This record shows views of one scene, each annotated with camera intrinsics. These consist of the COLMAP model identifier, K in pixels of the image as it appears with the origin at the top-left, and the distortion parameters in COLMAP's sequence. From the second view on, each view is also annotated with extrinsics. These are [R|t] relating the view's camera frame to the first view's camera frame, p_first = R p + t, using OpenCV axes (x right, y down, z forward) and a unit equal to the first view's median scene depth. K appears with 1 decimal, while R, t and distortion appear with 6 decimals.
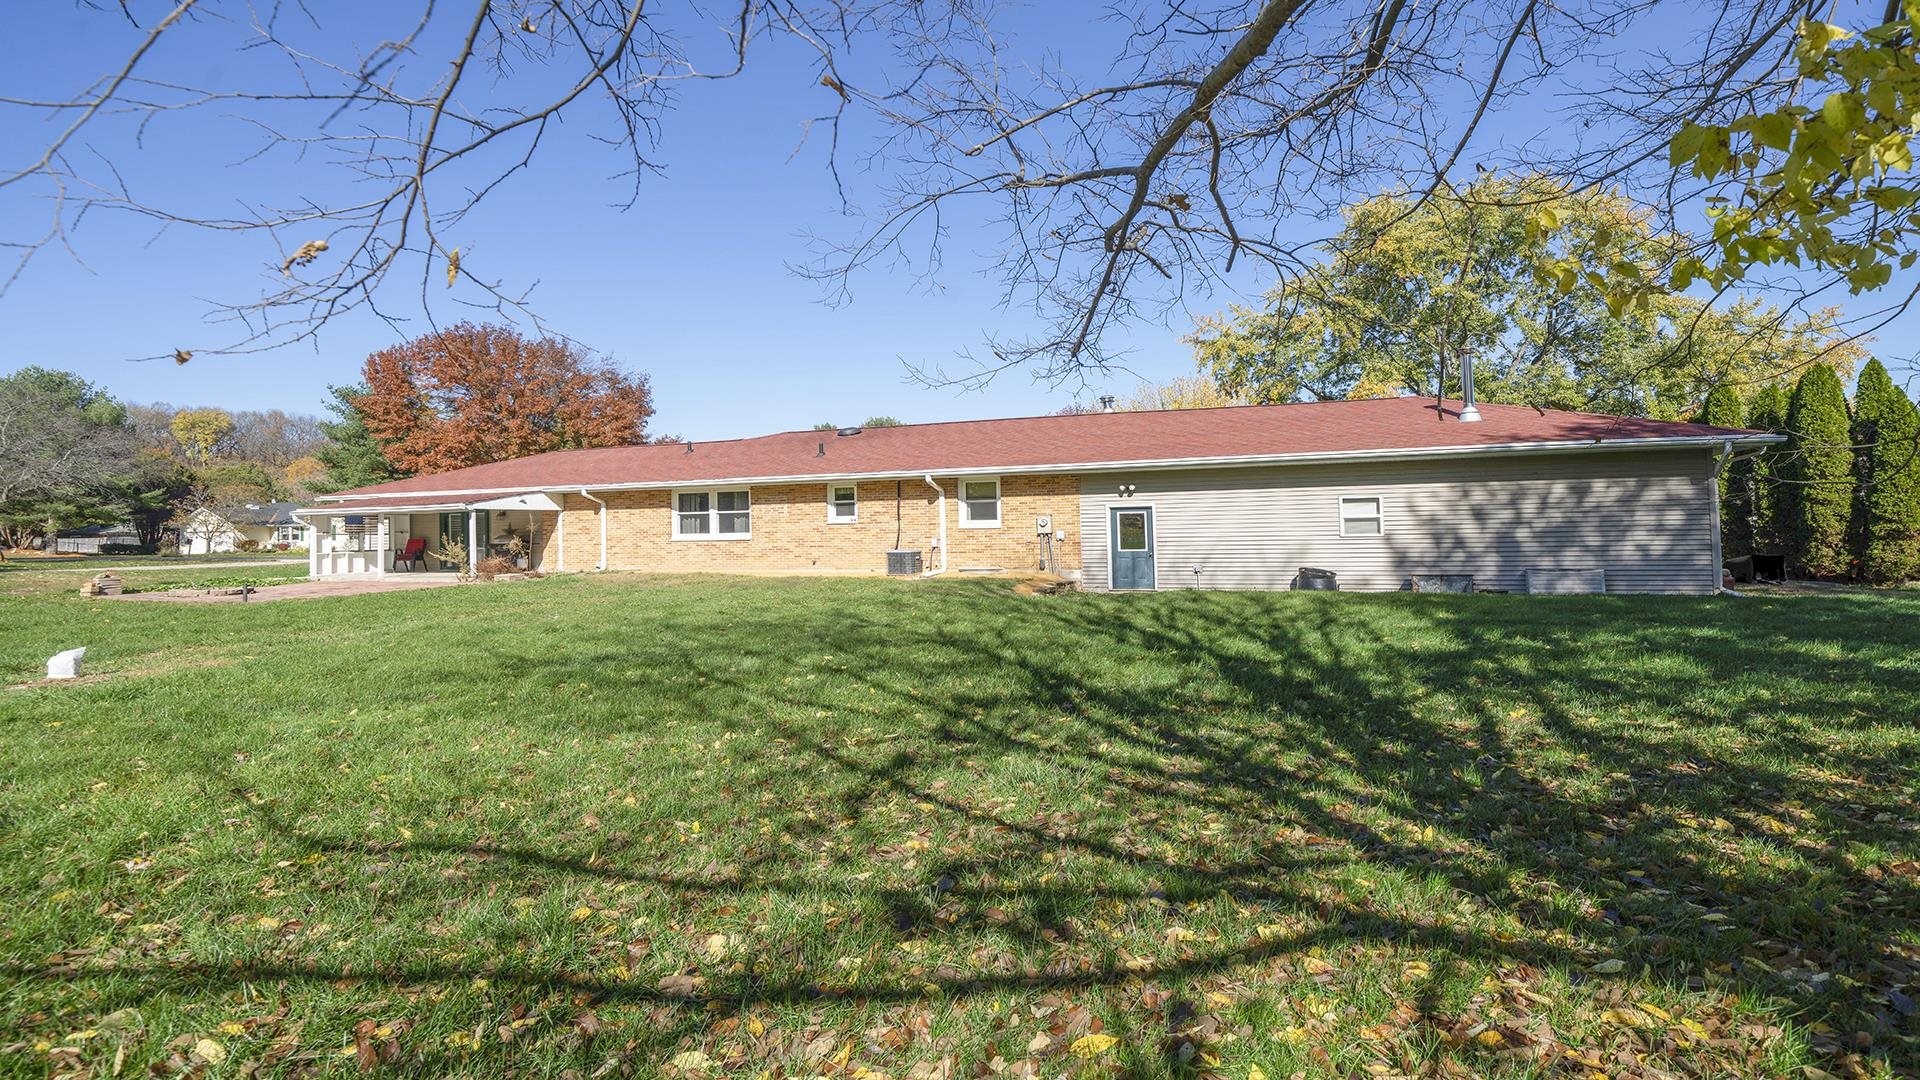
lens RADIAL K [[1007.8, 0, 959.8], [0, 1007.8, 539.9], [0, 0, 1]] dist [-0.001207, 0.000123]
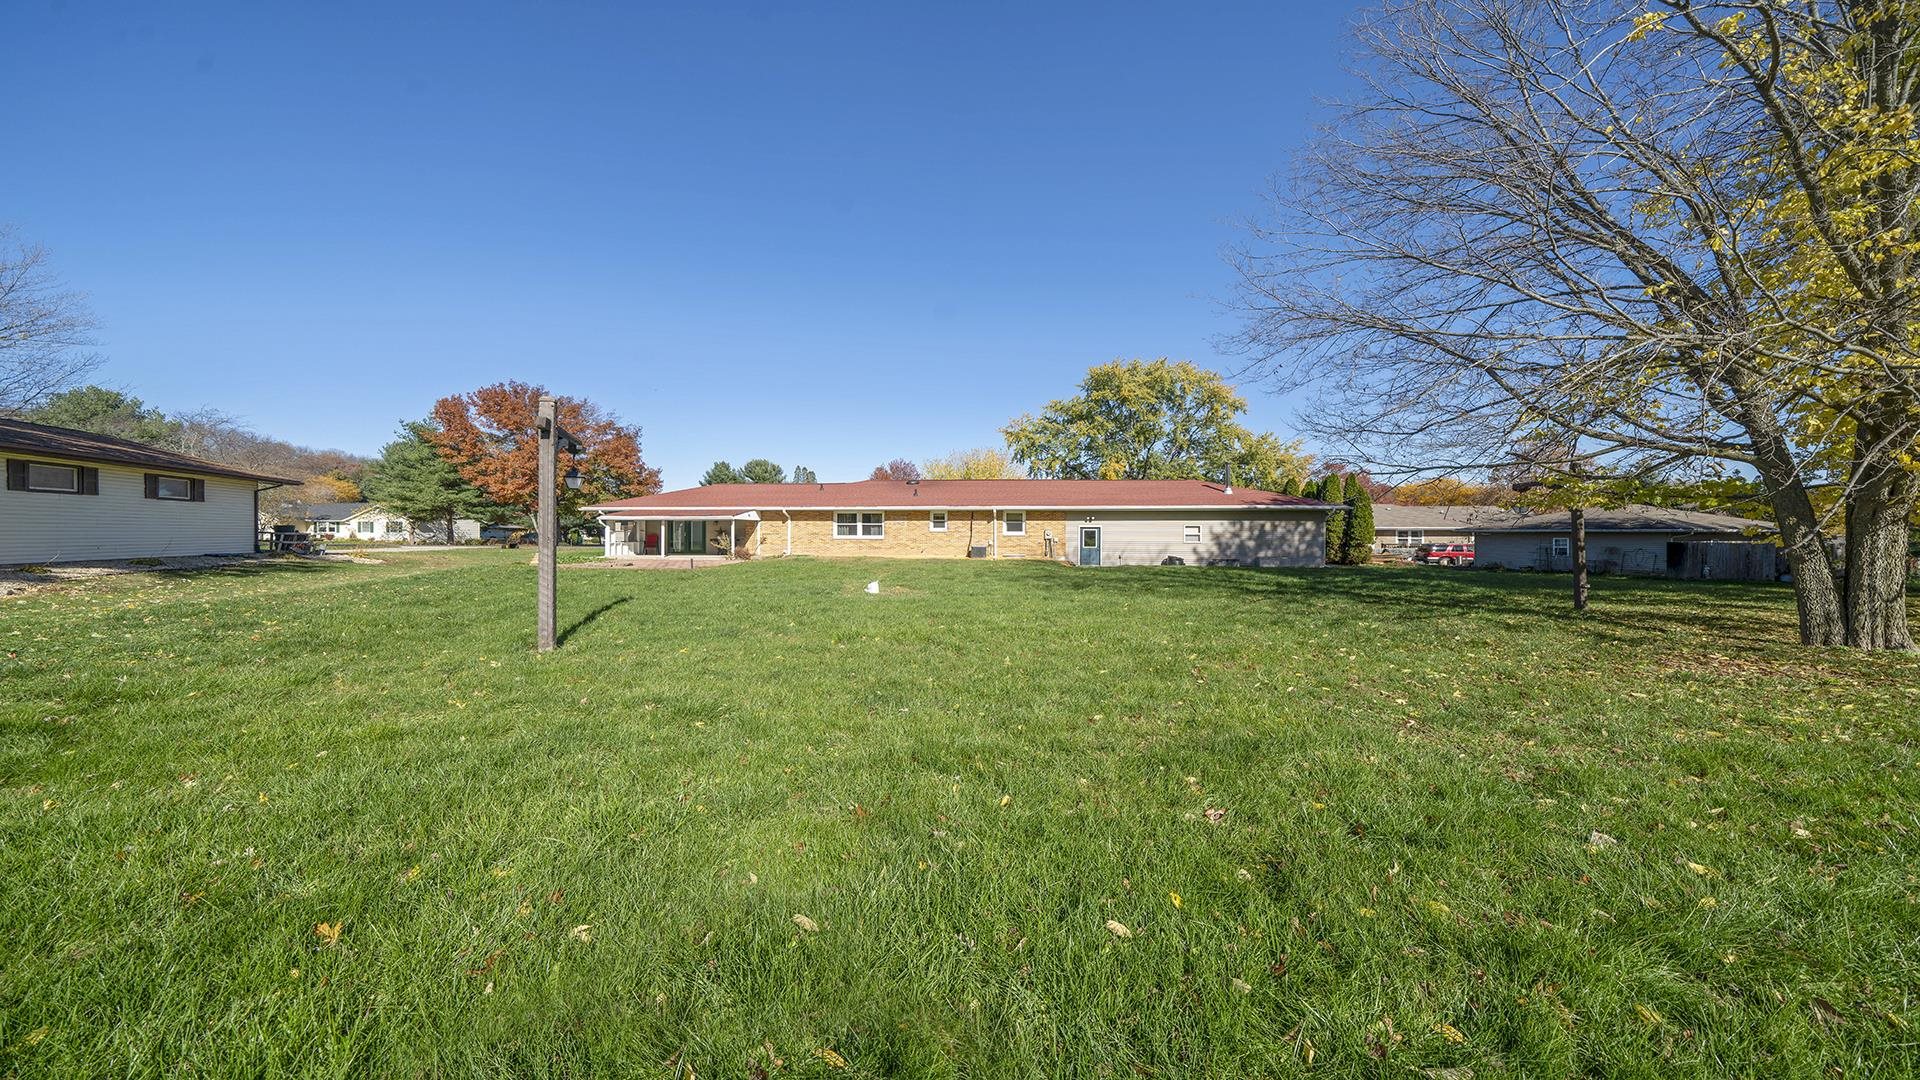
lens RADIAL K [[658.7, 0, 960.4], [0, 658.7, 544.1], [0, 0, 1]] dist [-0.001259, -0.000028]
pose [[0.953493, 0.014626, 0.301060, -0.467808], [-0.015939, 0.999871, 0.001906, 0.004659], [-0.300993, -0.006616, 0.953603, -0.236100]]
